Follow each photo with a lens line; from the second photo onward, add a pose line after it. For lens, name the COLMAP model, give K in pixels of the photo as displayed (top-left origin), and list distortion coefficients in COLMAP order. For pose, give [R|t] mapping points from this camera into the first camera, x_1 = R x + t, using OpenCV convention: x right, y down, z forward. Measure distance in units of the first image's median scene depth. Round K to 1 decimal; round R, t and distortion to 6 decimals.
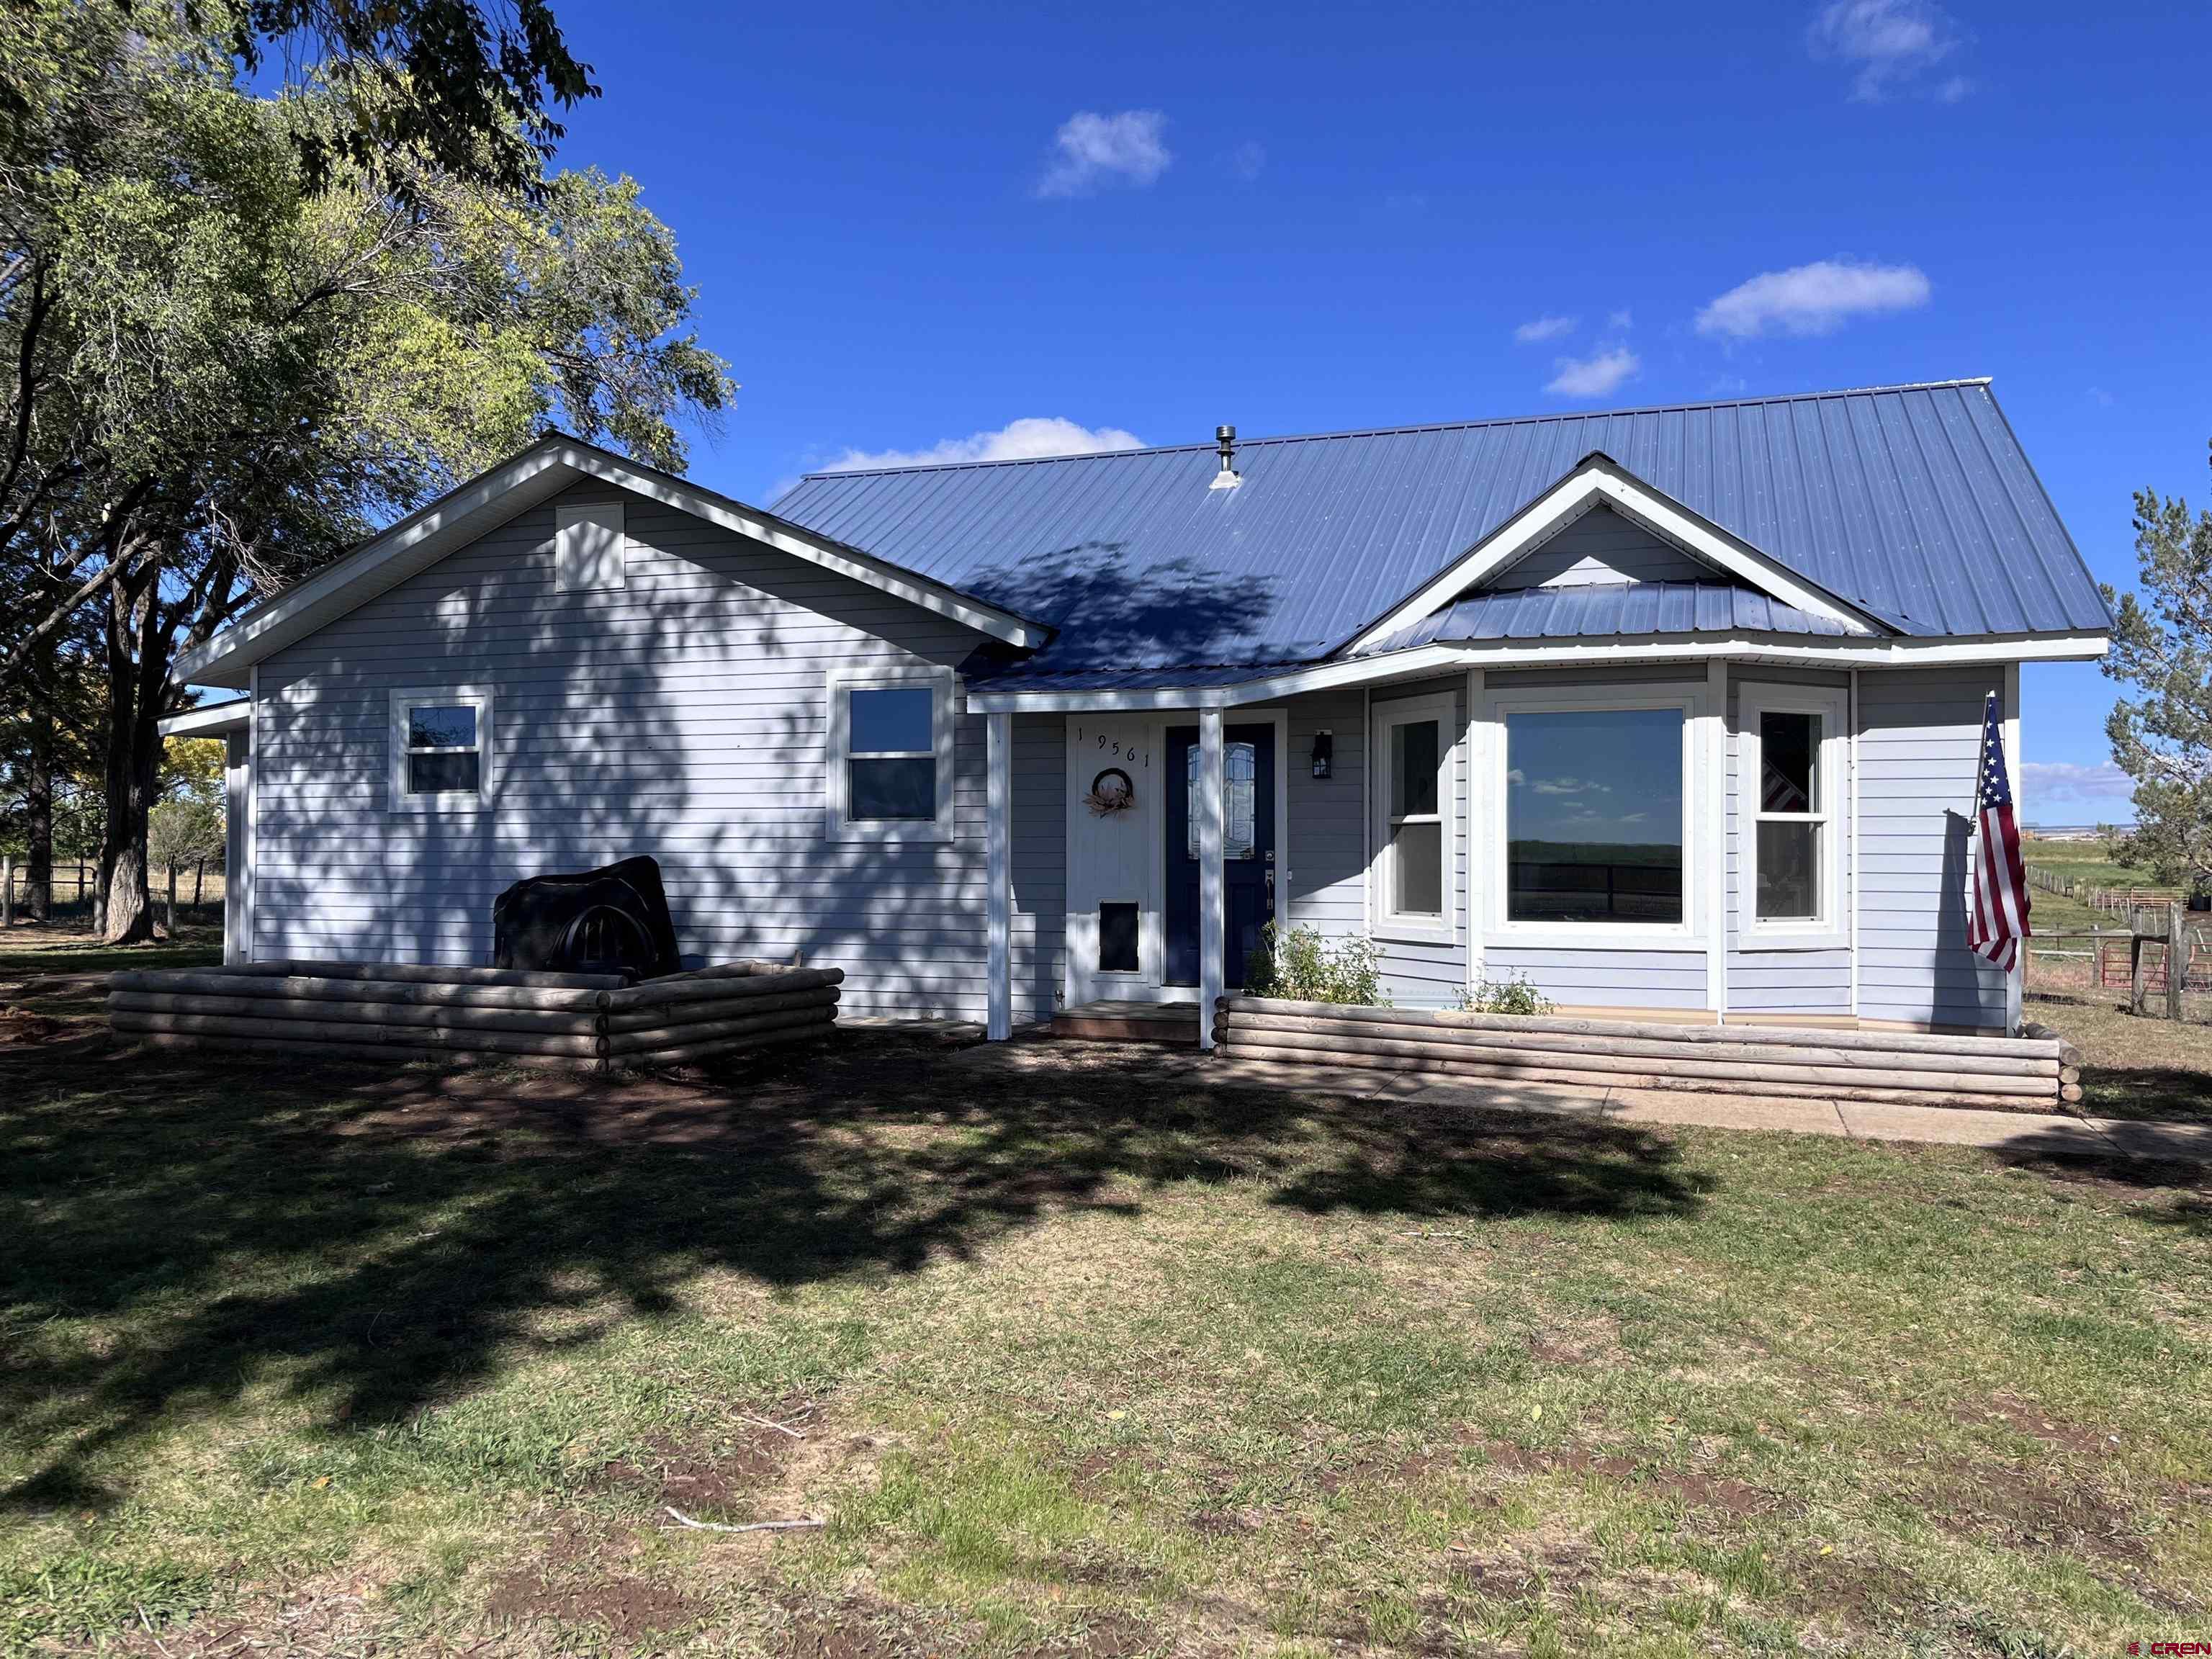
lens RADIAL K [[1674.3, 0, 1160.4], [0, 1674.3, 828.0], [0, 0, 1]] dist [0.067406, -0.093215]
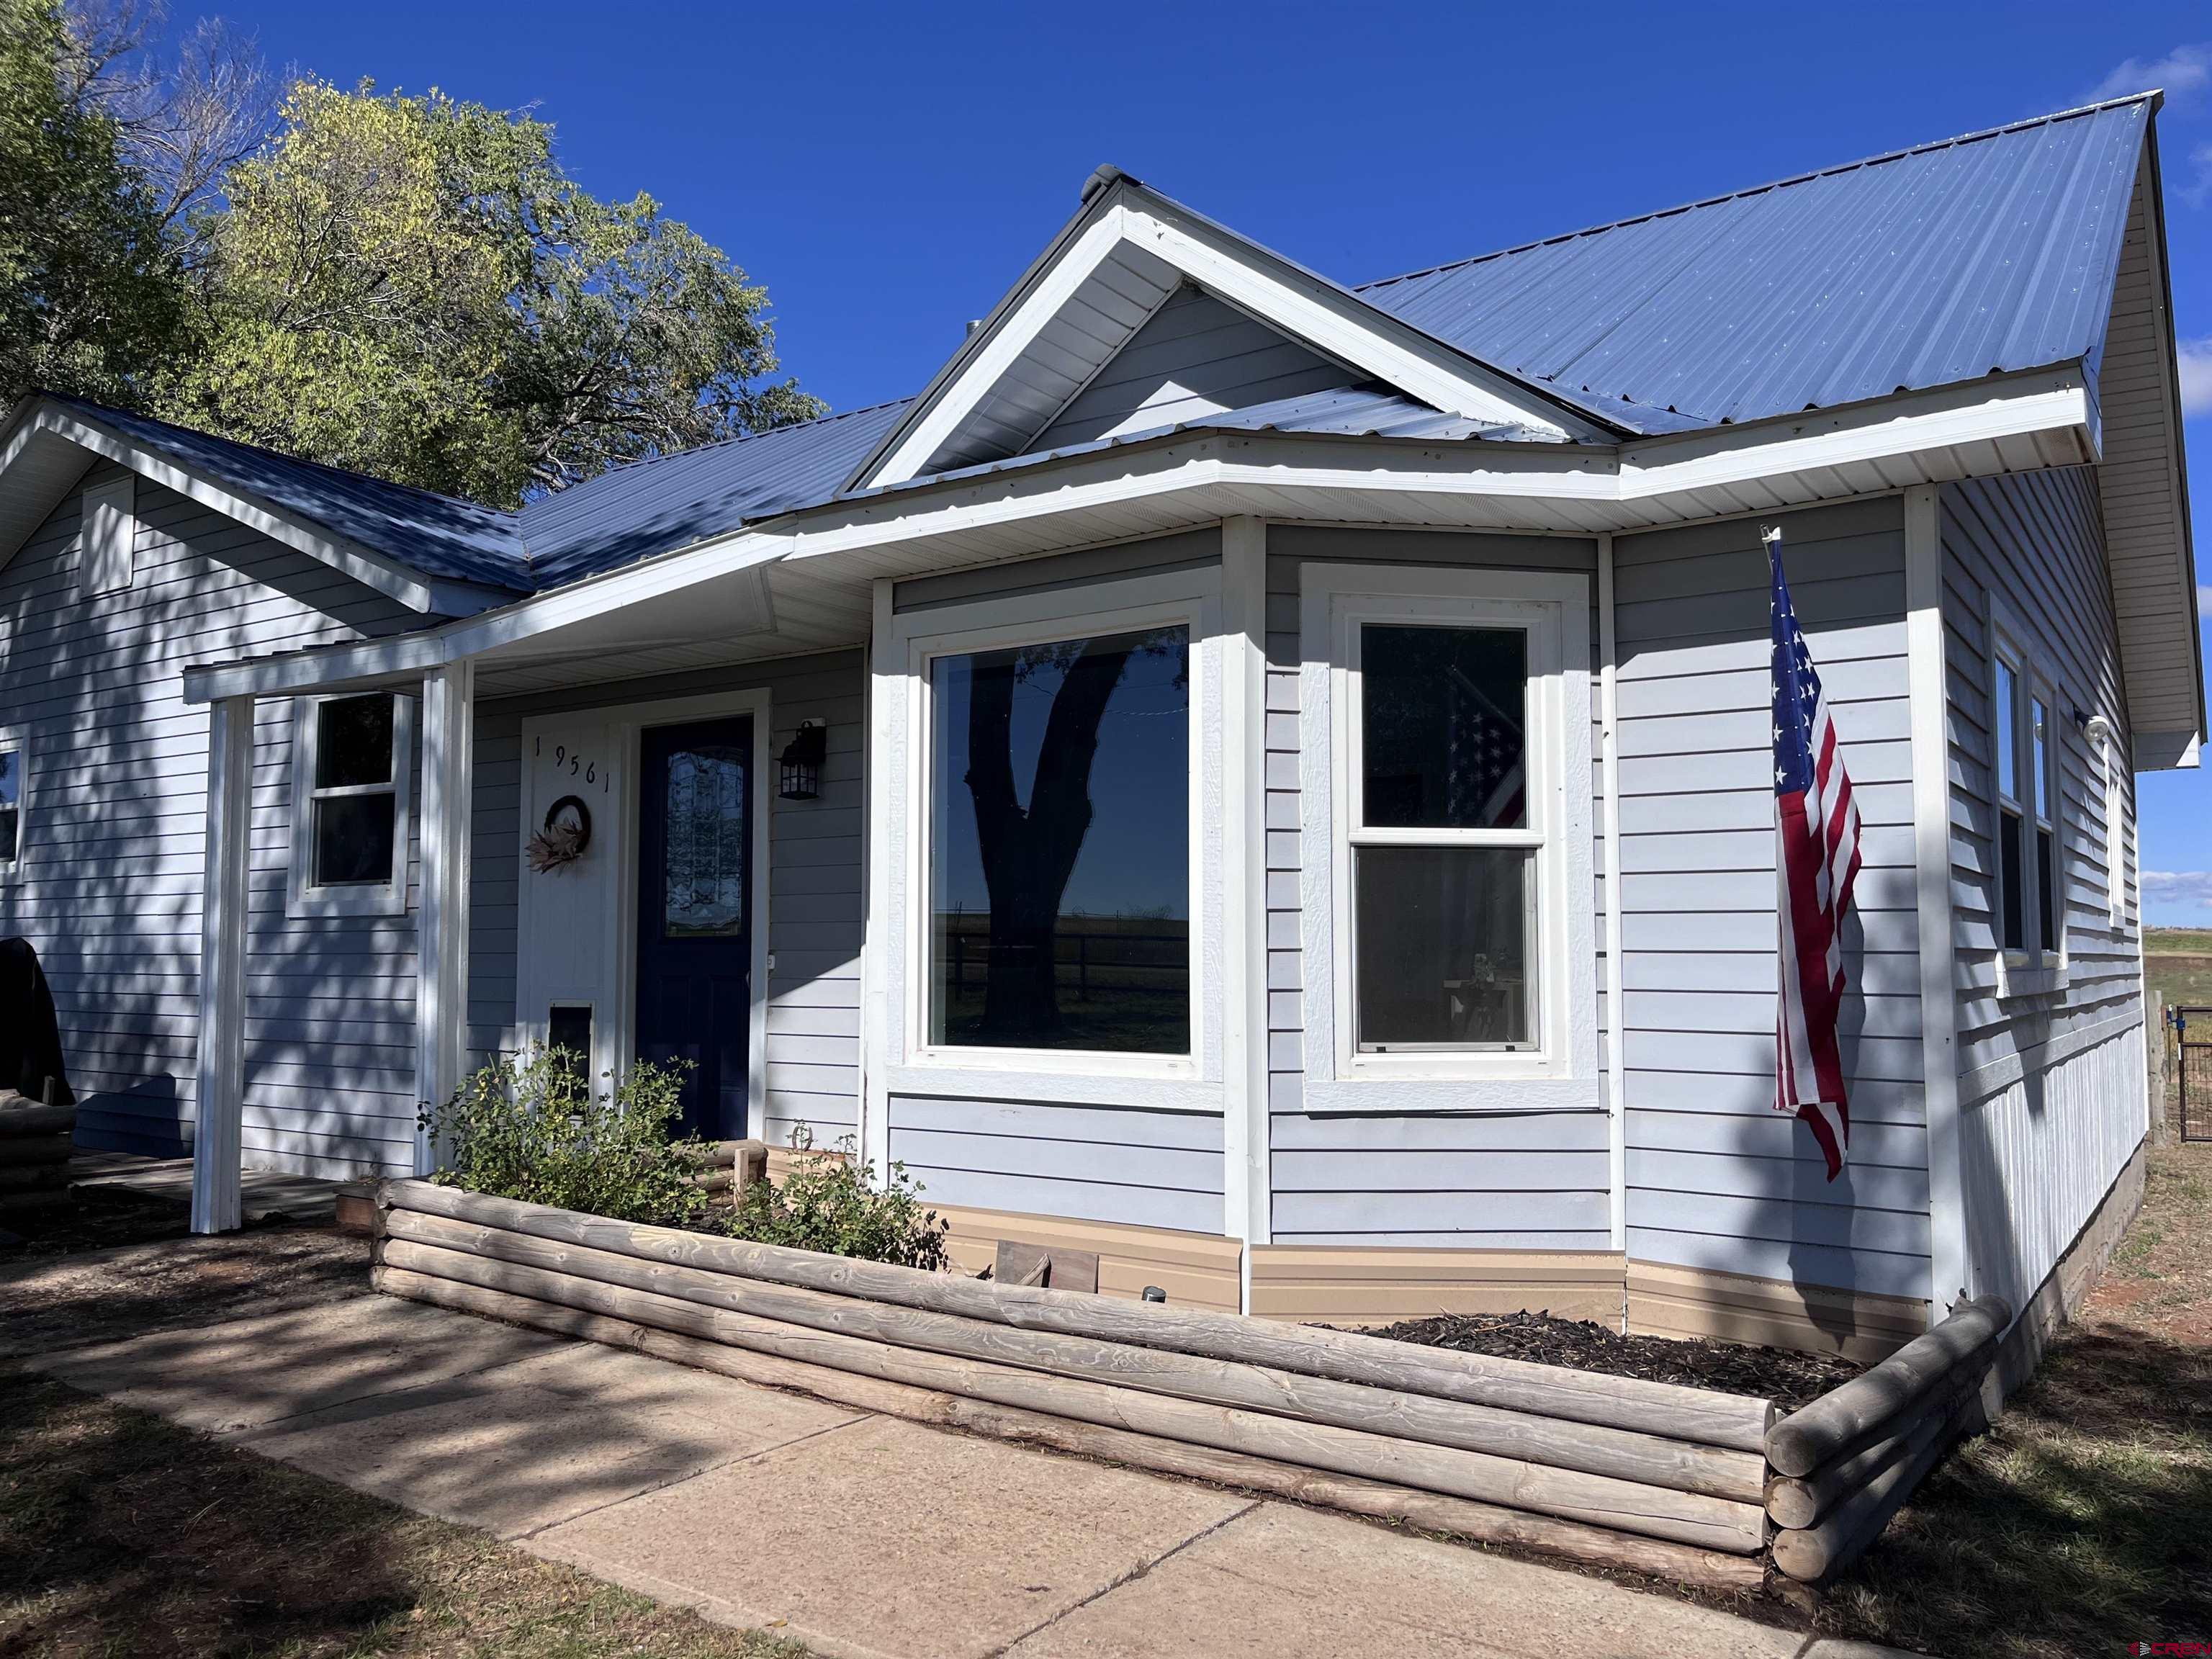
lens RADIAL K [[1674.3, 0, 1121.9], [0, 1674.3, 839.8], [0, 0, 1]] dist [0.067406, -0.093215]
pose [[0.959950, -0.023766, -0.279163, 0.360381], [0.010847, 0.998801, -0.047733, 0.014357], [0.279962, 0.042794, 0.959057, 0.435457]]
